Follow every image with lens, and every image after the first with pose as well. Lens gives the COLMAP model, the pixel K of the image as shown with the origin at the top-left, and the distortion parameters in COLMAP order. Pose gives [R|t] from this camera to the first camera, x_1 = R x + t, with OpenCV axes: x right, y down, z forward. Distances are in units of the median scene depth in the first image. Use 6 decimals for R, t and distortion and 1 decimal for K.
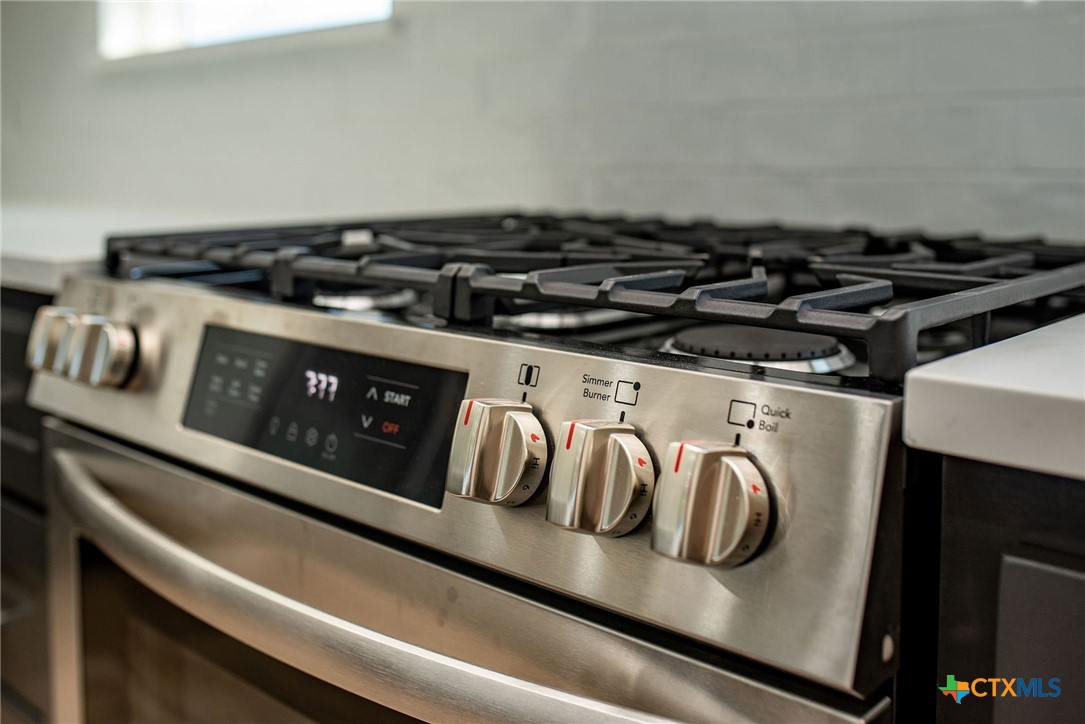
lens RADIAL K [[1058.3, 0, 542.5], [0, 1058.3, 362.0], [0, 0, 1]] dist [-0.128504, 0.002517]
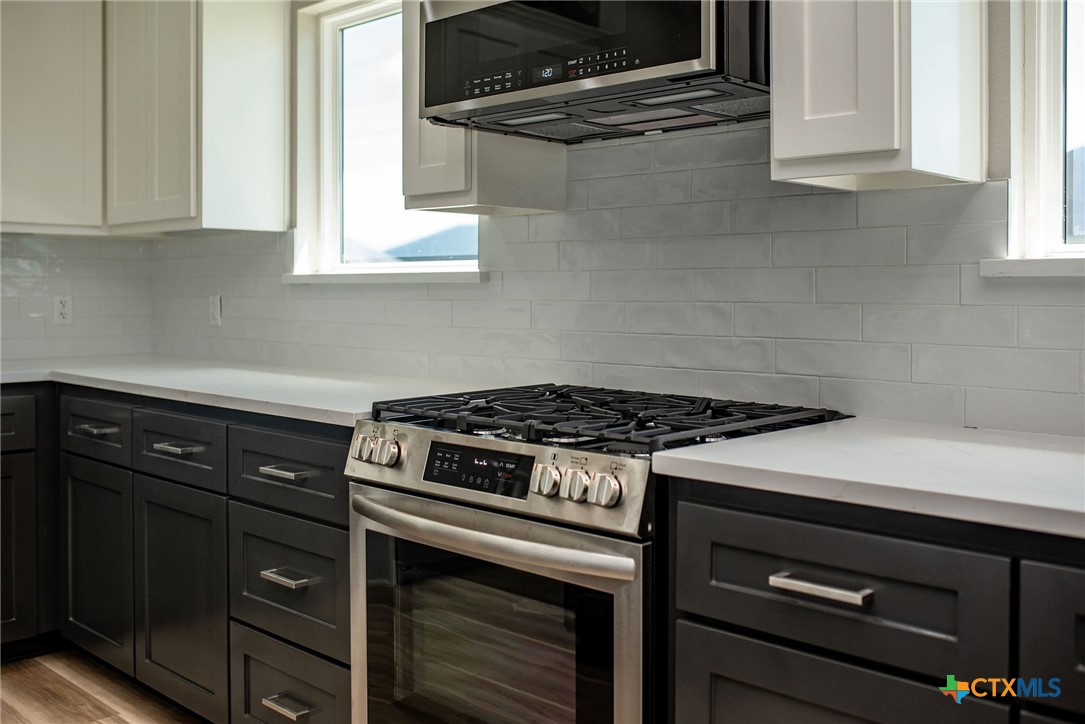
lens RADIAL K [[1058.3, 0, 542.5], [0, 1058.3, 362.0], [0, 0, 1]] dist [-0.128504, 0.002517]
pose [[0.999261, -0.003603, -0.038281, 0.062587], [-0.000753, 0.993575, -0.113173, 0.075417], [0.038443, 0.113118, 0.992838, -1.857713]]
